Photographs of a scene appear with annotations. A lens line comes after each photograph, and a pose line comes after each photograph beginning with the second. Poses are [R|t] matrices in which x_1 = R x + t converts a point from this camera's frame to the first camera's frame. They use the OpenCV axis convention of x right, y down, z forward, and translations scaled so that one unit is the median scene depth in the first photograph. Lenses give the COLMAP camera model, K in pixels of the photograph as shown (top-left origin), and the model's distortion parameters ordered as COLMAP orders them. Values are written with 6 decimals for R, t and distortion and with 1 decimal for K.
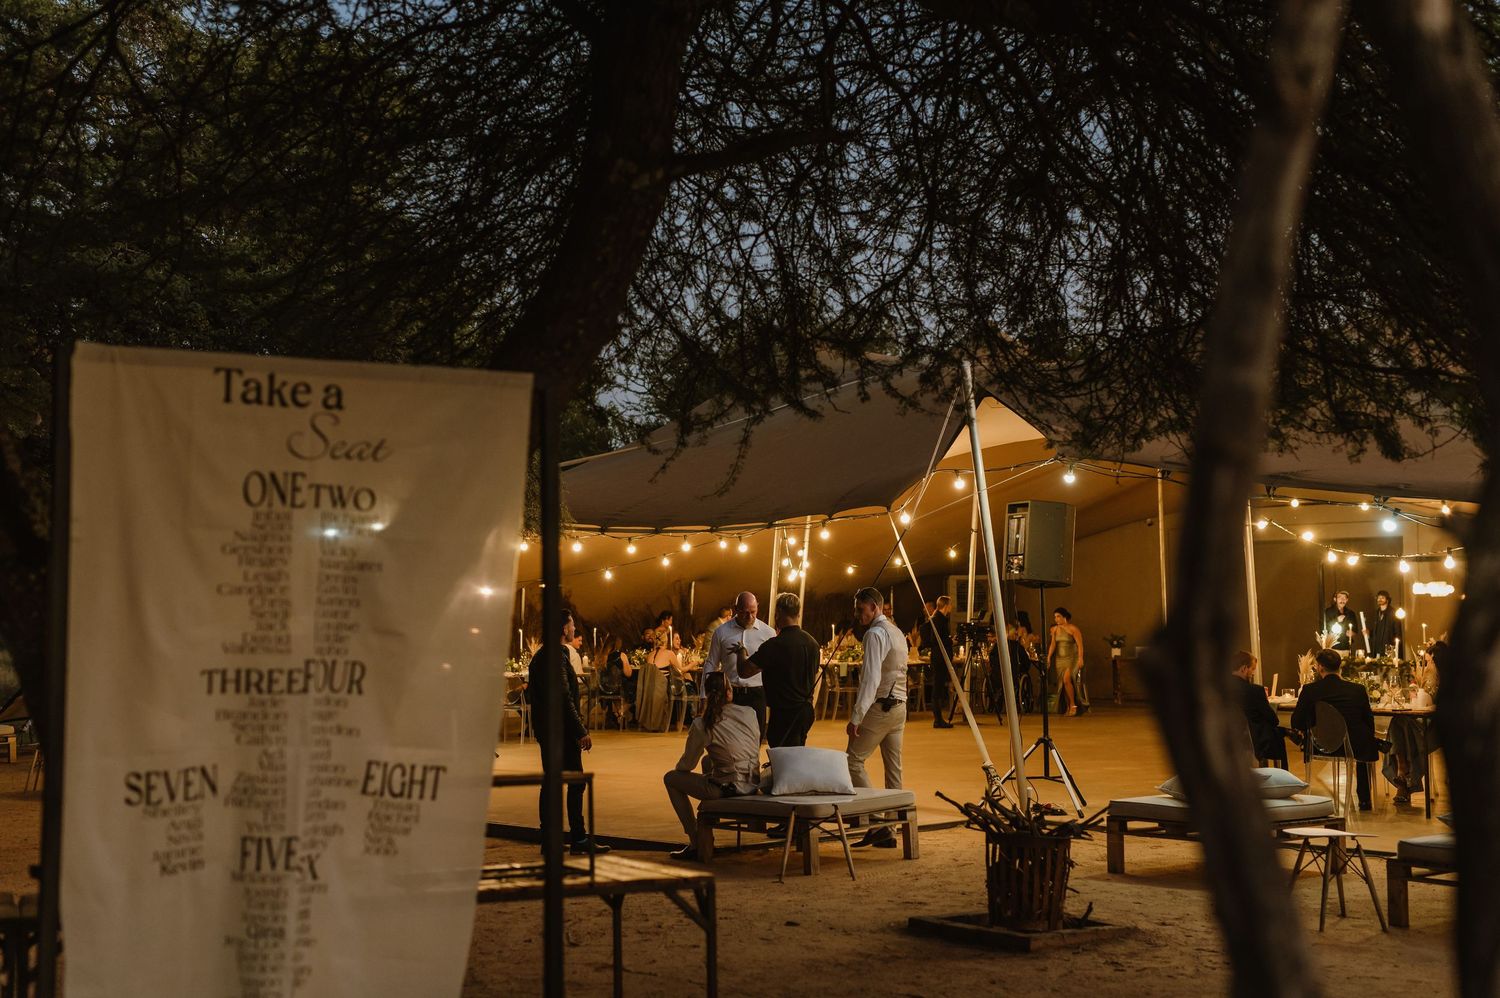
lens RADIAL K [[2074.2, 0, 759.6], [0, 2074.2, 491.3], [0, 0, 1]] dist [0.147351, 0.000000]
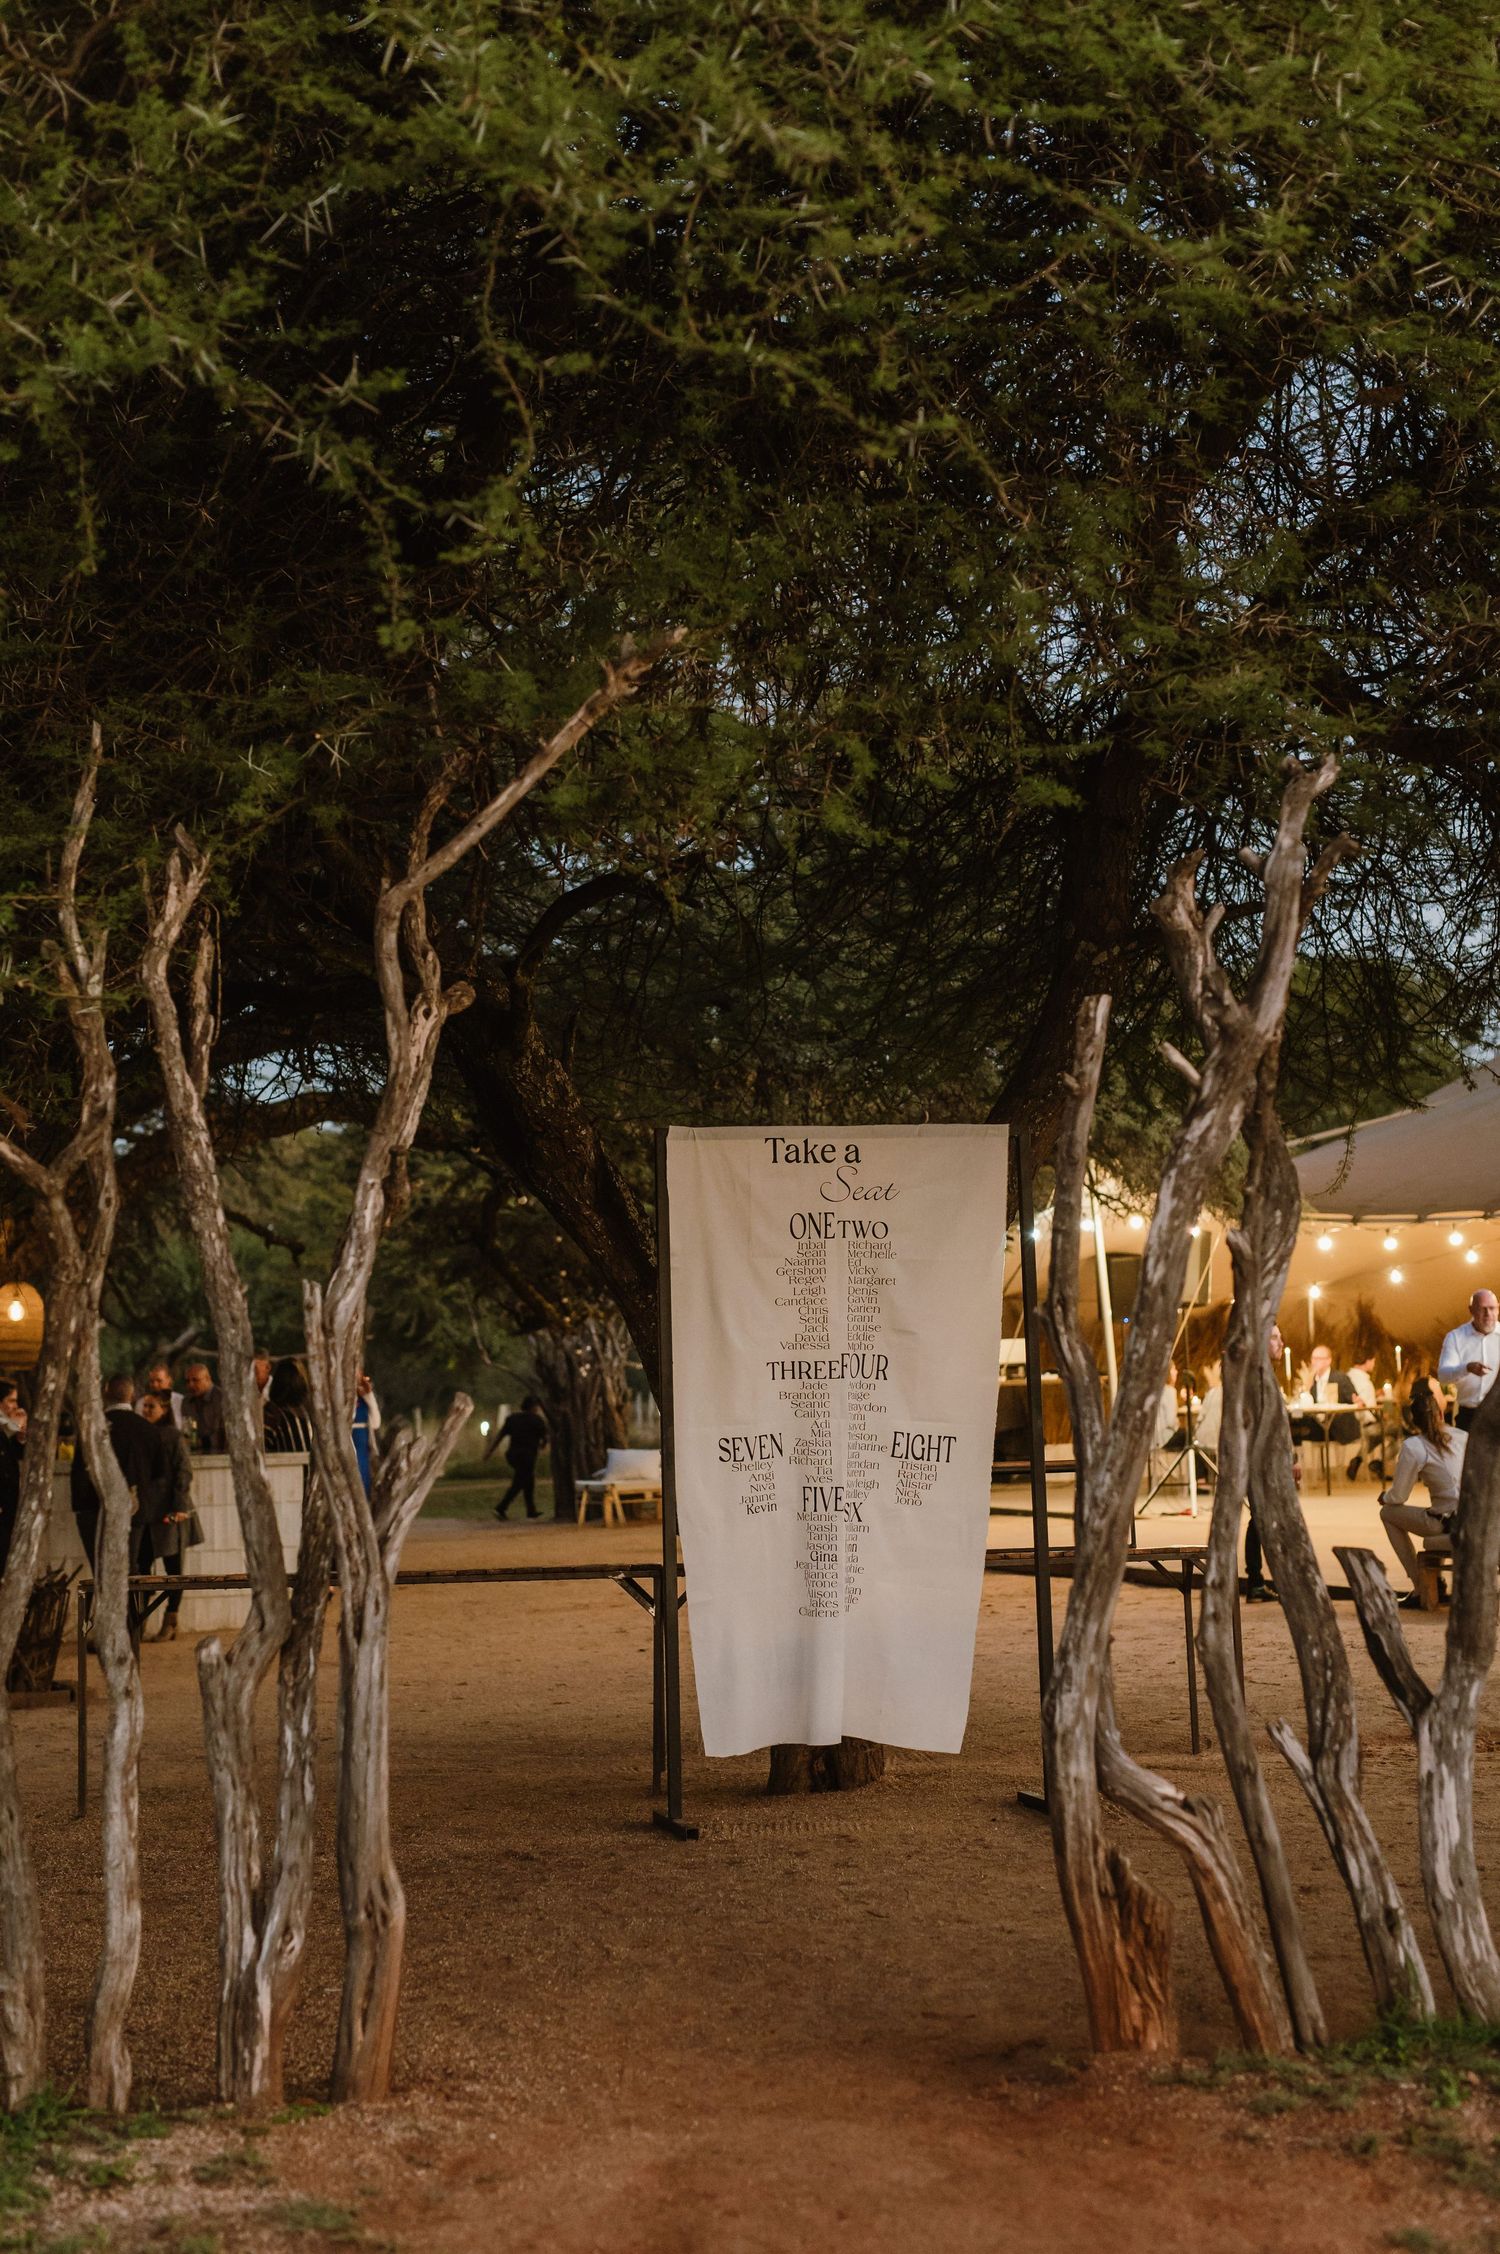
lens RADIAL K [[3116.8, 0, 746.3], [0, 3116.8, 1127.9], [0, 0, 1]] dist [0.147351, 0.000000]
pose [[0.948161, -0.048643, -0.314046, 0.352911], [0.045774, 0.998815, -0.016508, -0.032100], [0.314477, 0.001278, 0.949264, -0.892987]]
